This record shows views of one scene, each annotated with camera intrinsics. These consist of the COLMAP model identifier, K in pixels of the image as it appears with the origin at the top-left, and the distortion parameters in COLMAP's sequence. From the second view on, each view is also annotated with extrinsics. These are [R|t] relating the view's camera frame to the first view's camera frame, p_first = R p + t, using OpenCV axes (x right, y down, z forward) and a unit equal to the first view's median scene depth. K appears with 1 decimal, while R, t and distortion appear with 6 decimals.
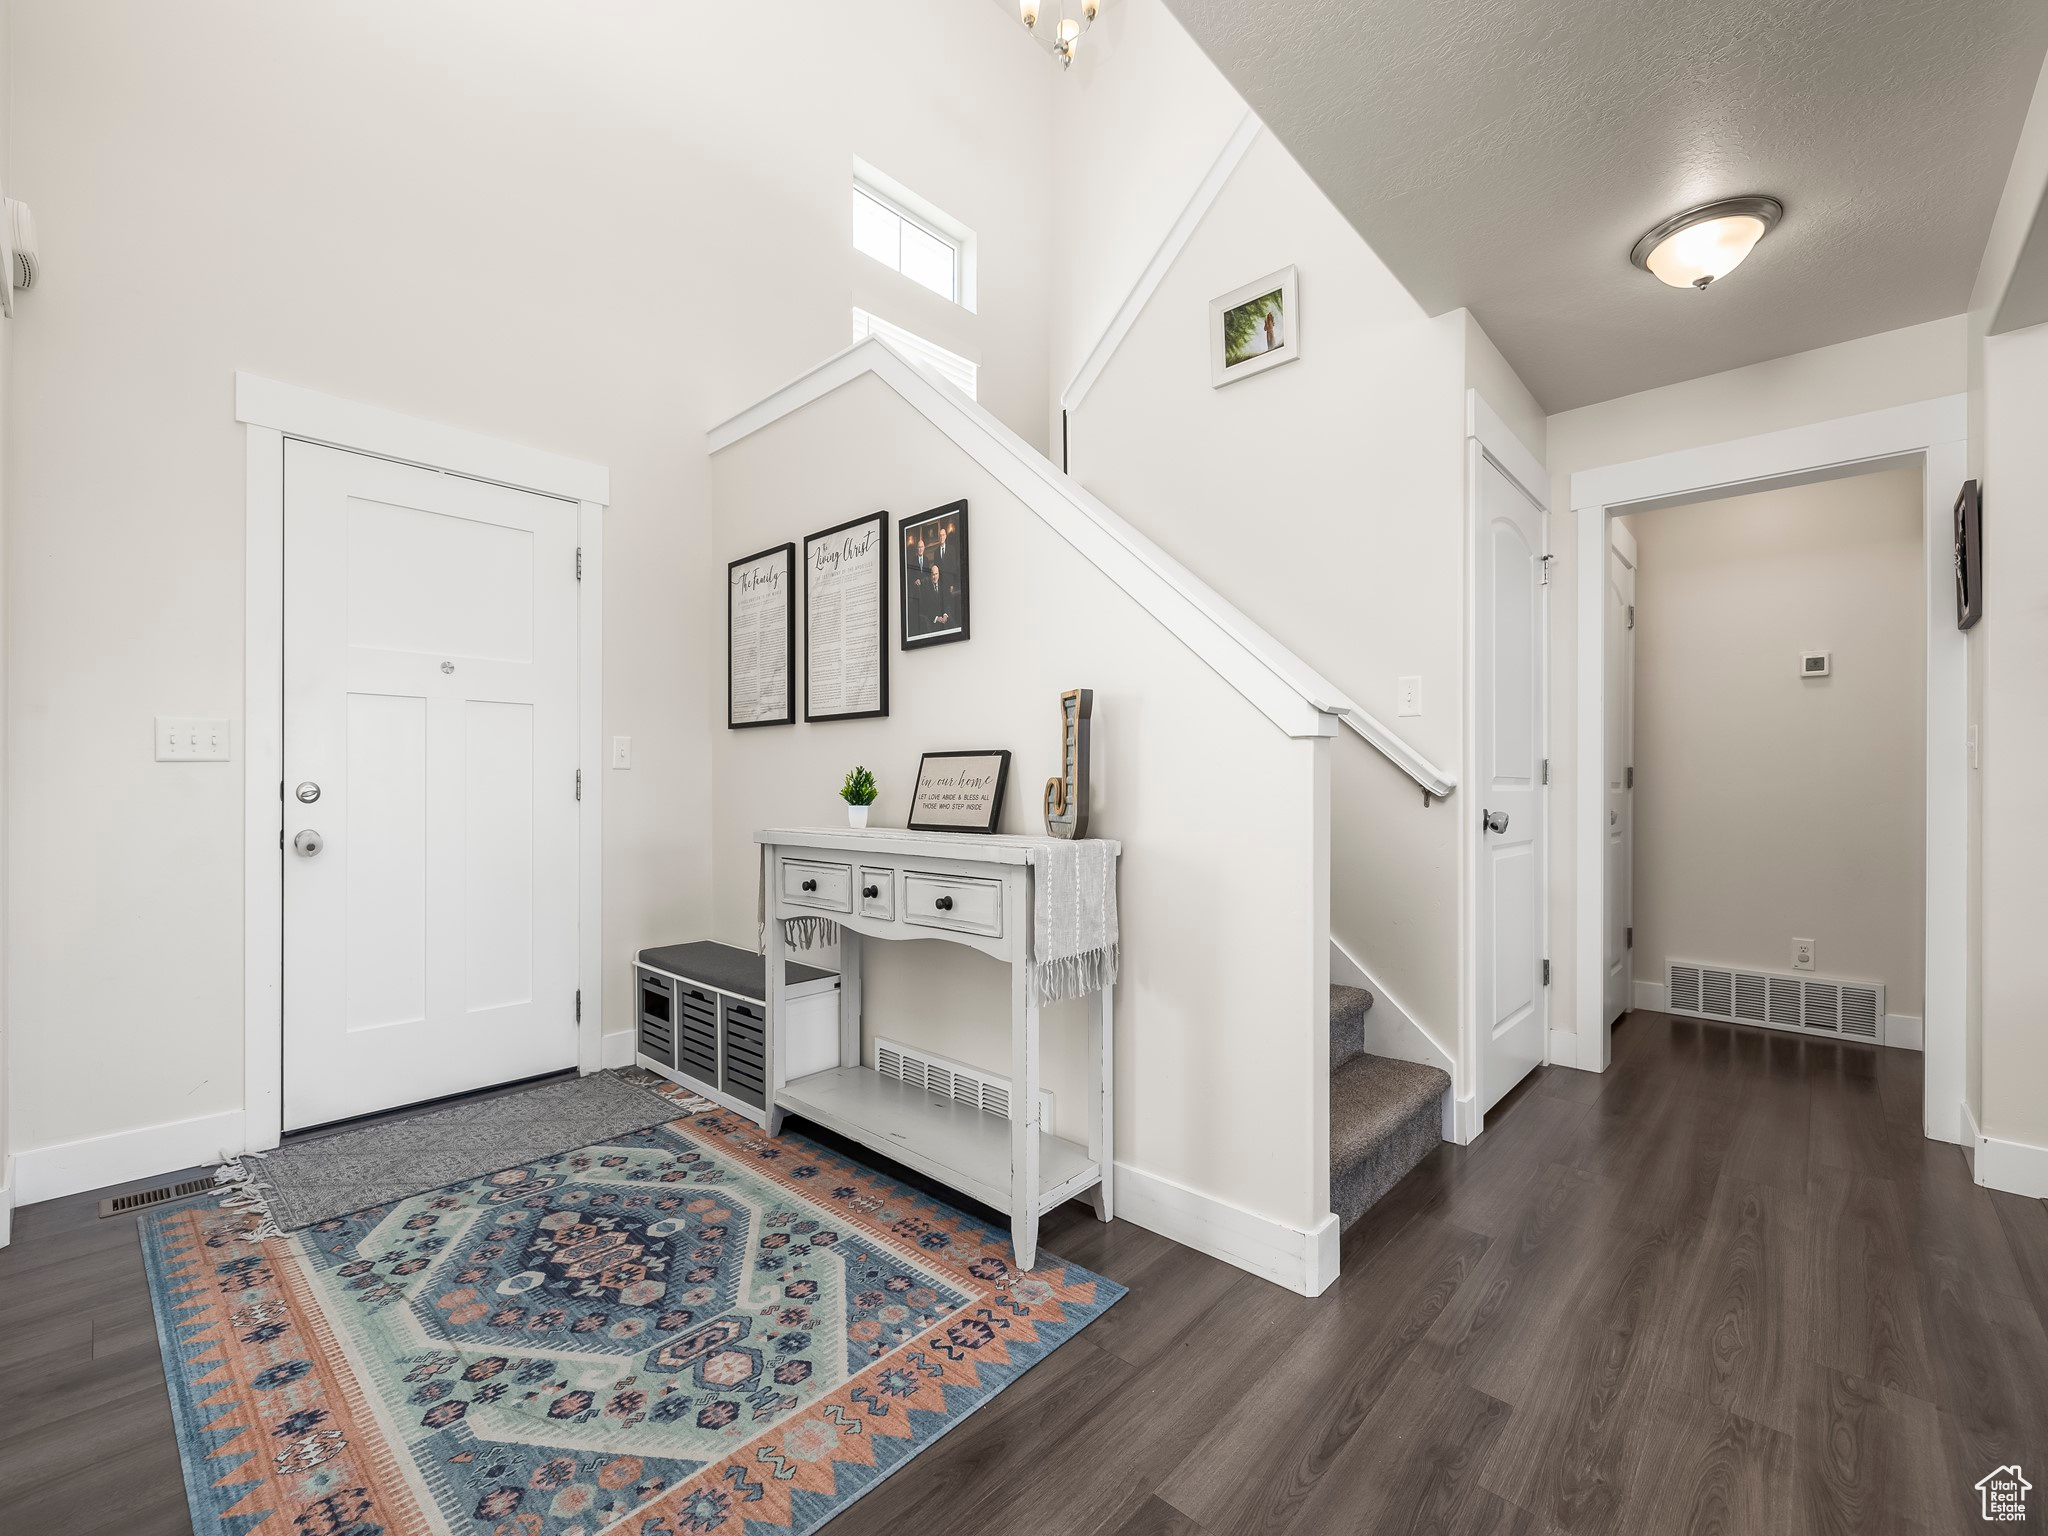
lens RADIAL K [[874.3, 0, 1020.6], [0, 874.3, 777.5], [0, 0, 1]] dist [-0.000946, -0.000057]
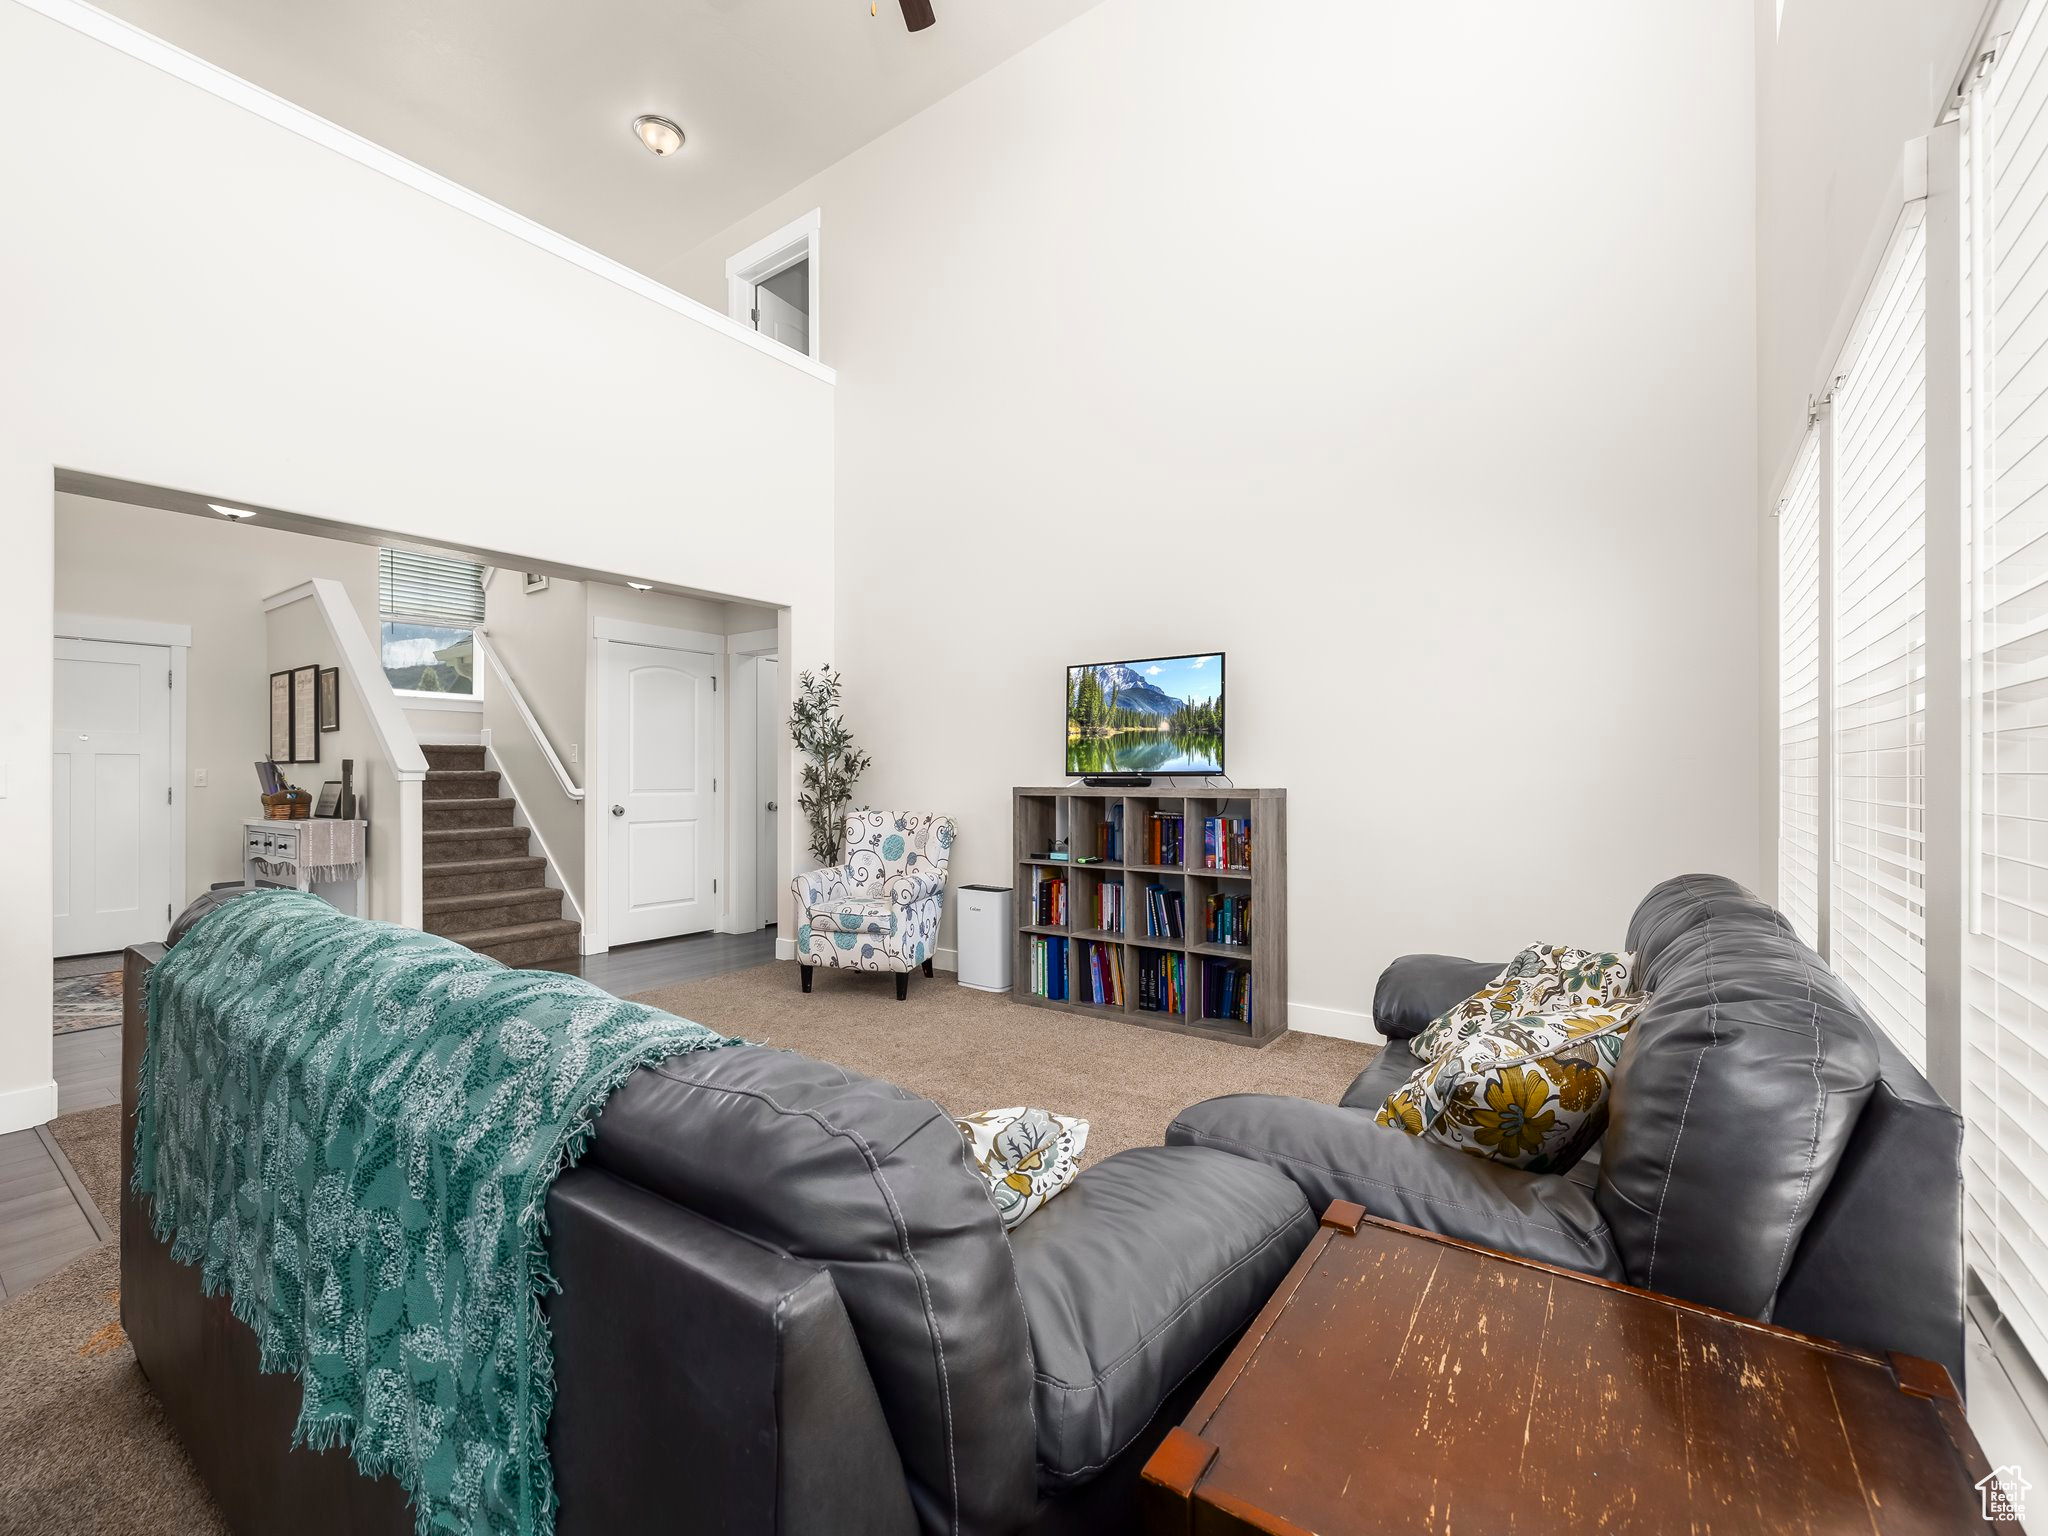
lens RADIAL K [[874.3, 0, 1020.6], [0, 874.3, 777.5], [0, 0, 1]] dist [-0.000946, -0.000057]
pose [[0.992805, -0.006828, 0.119546, 1.142668], [0.005095, 0.999878, 0.014796, -0.051192], [-0.119633, -0.014080, 0.992718, -1.155521]]
